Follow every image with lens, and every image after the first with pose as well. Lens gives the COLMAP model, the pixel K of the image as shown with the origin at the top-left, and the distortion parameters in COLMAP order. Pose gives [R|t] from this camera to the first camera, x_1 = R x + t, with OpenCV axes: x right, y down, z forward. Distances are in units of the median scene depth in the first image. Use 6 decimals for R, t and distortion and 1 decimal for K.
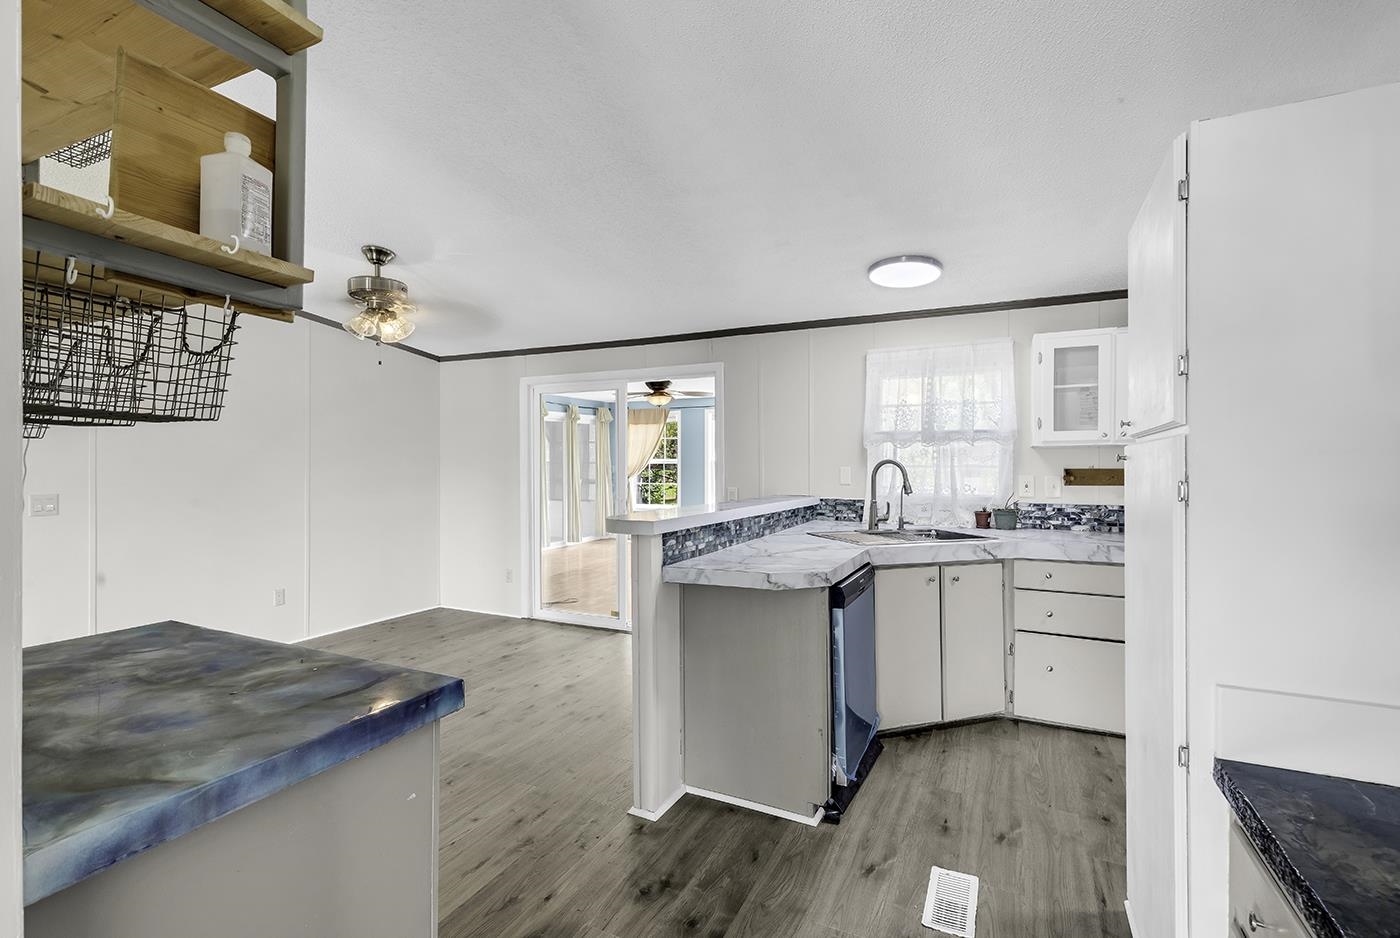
lens RADIAL K [[631.0, 0, 700.0], [0, 631.0, 469.0], [0, 0, 1]] dist [0.004256, 0.000025]
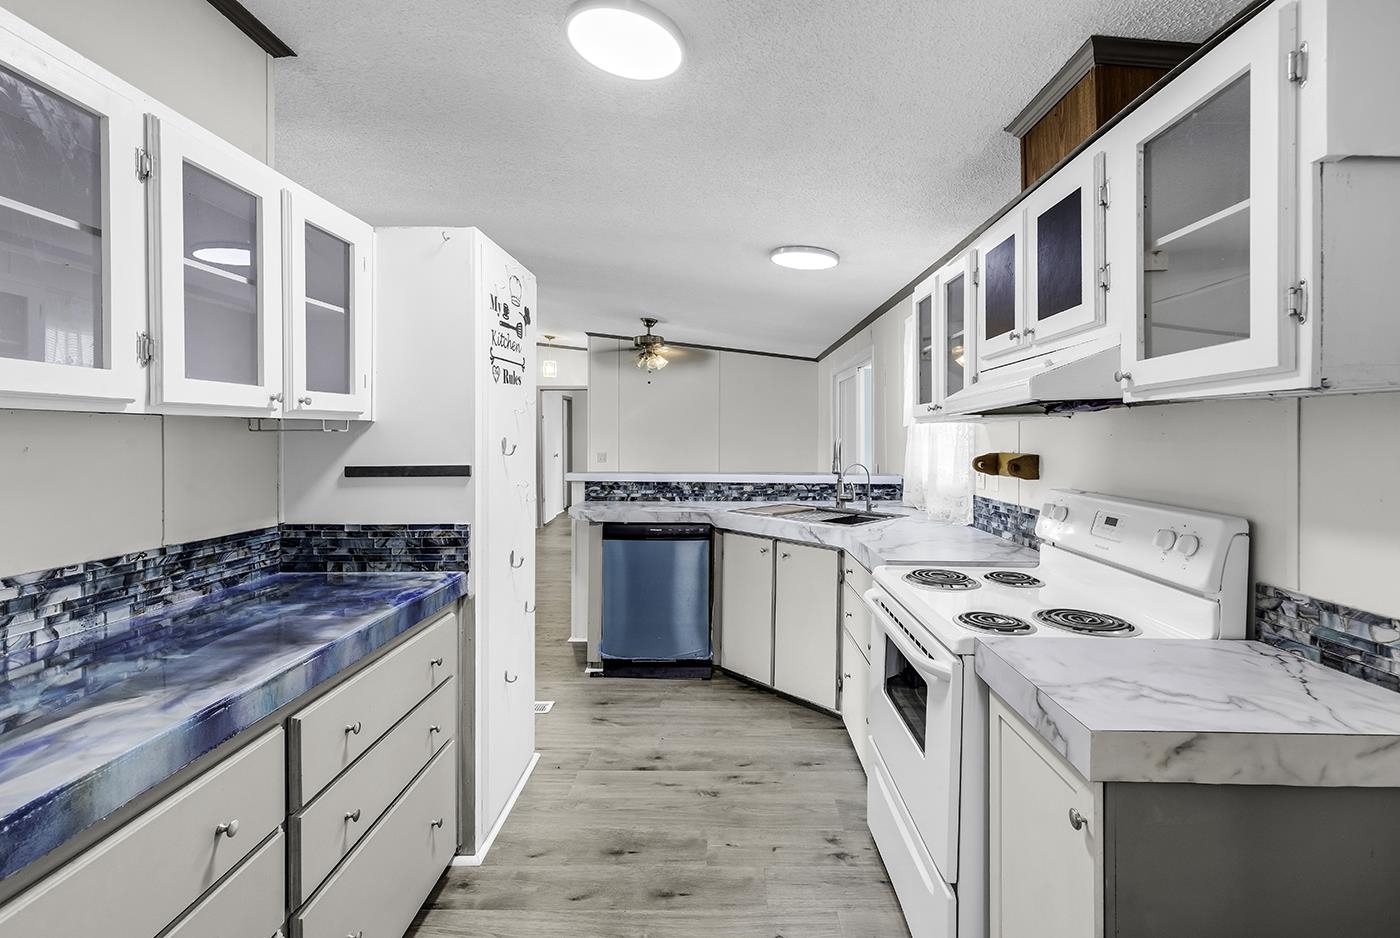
lens RADIAL K [[627.1, 0, 707.3], [0, 627.1, 437.3], [0, 0, 1]] dist [0.002051, -0.000007]
pose [[0.420504, 0.002779, -0.907287, 1.344632], [-0.007390, 0.999973, -0.000362, -0.018277], [0.907261, 0.006857, 0.420513, 0.476381]]
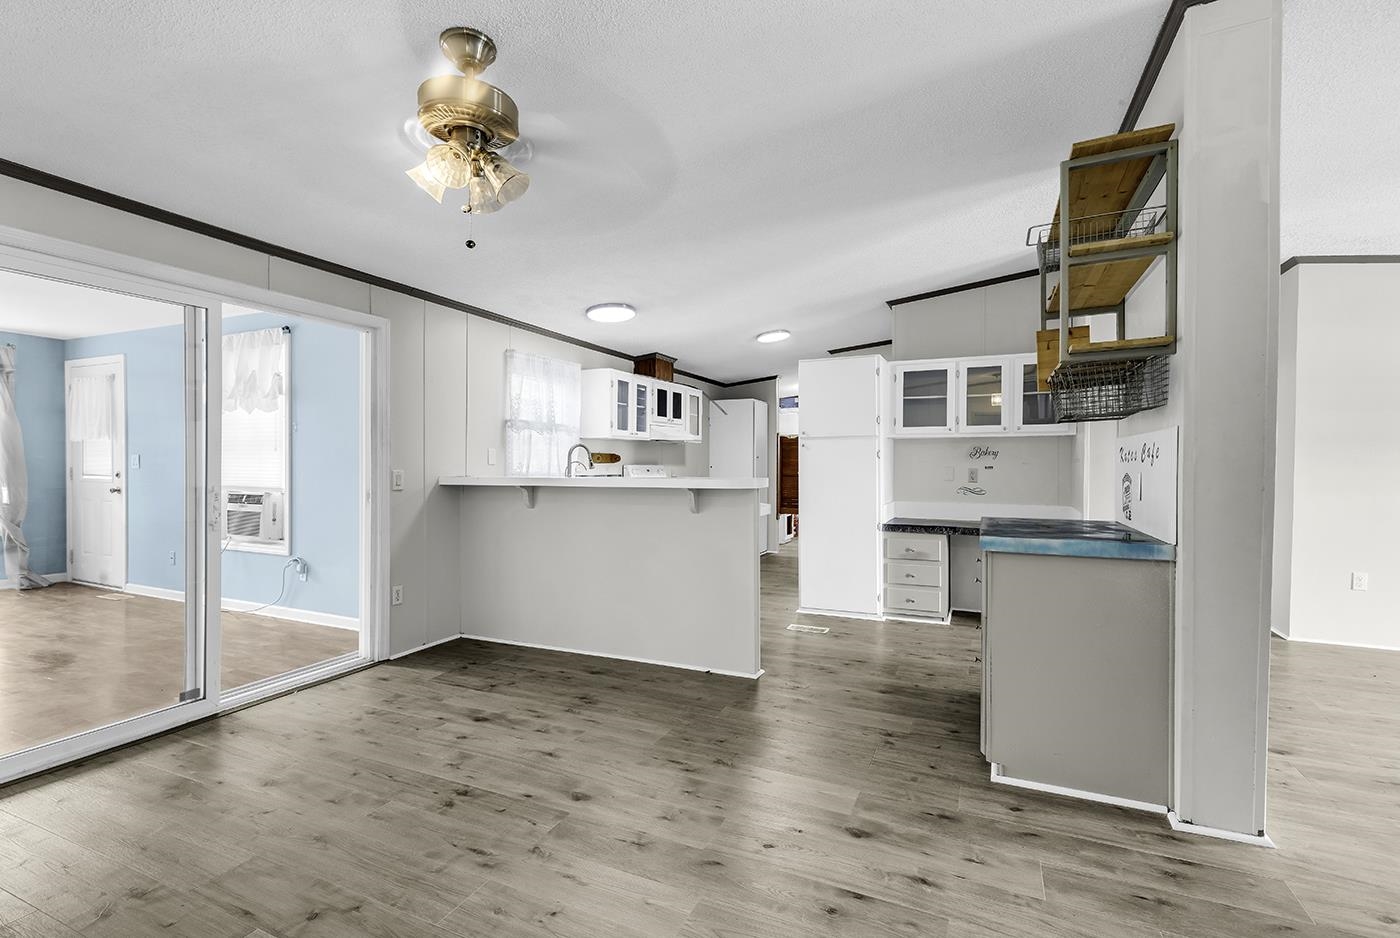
lens RADIAL K [[631.0, 0, 700.0], [0, 631.0, 469.0], [0, 0, 1]] dist [0.004256, 0.000025]
pose [[-0.031307, -0.005408, 0.999495, -1.258779], [0.008151, 0.999951, 0.005666, 0.040298], [-0.999477, 0.008324, -0.031261, 0.942909]]
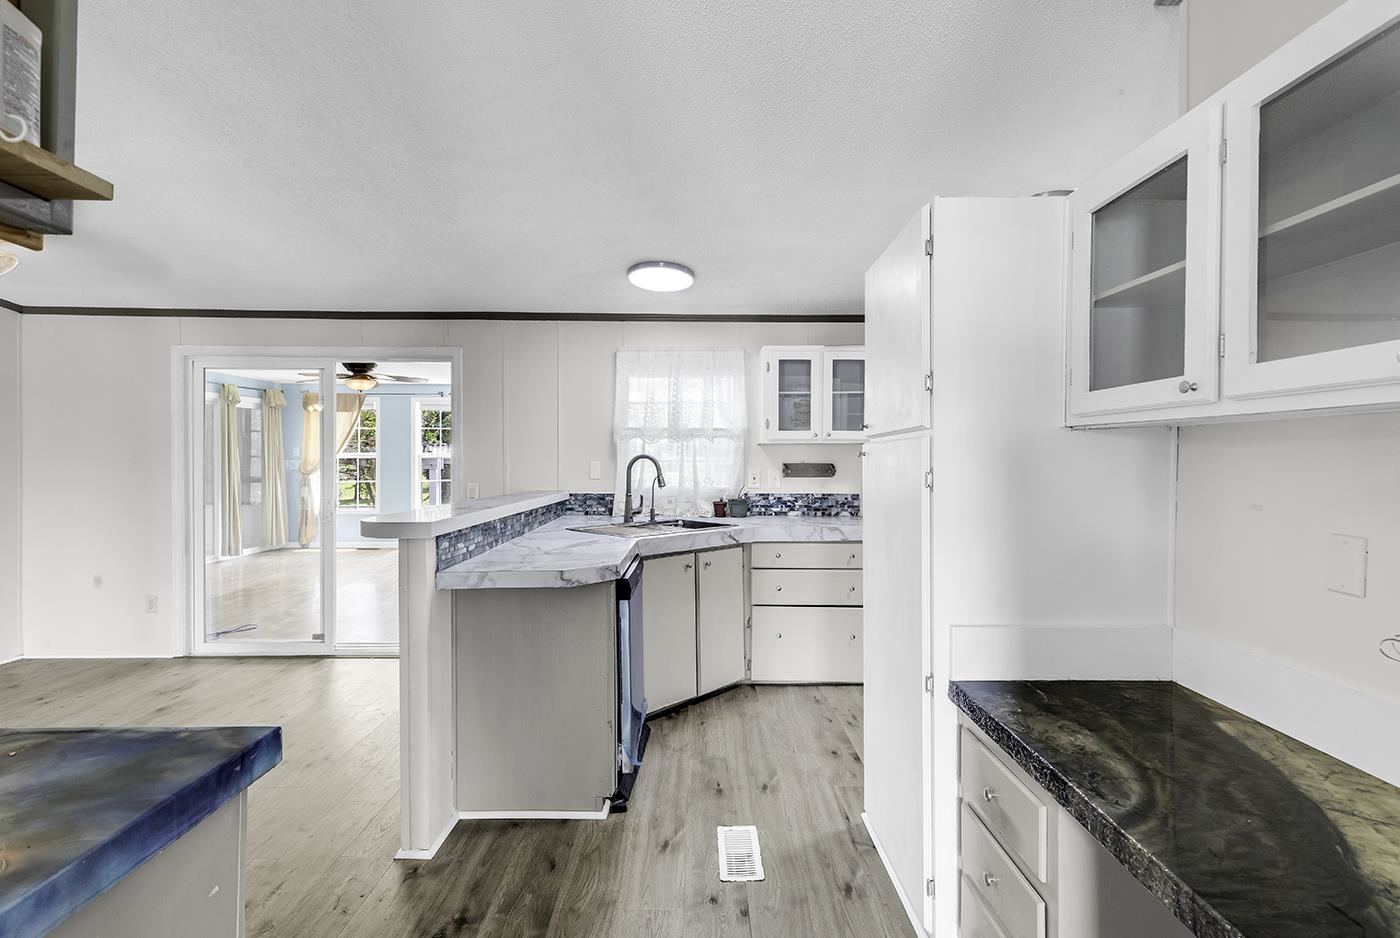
lens RADIAL K [[640.0, 0, 700.5], [0, 640.0, 464.2], [0, 0, 1]] dist [0.009133, -0.000483]
pose [[0.894651, -0.001327, 0.446765, -0.106240], [0.001264, 0.999999, 0.000439, 0.000932], [-0.446765, 0.000172, 0.894651, 0.014855]]
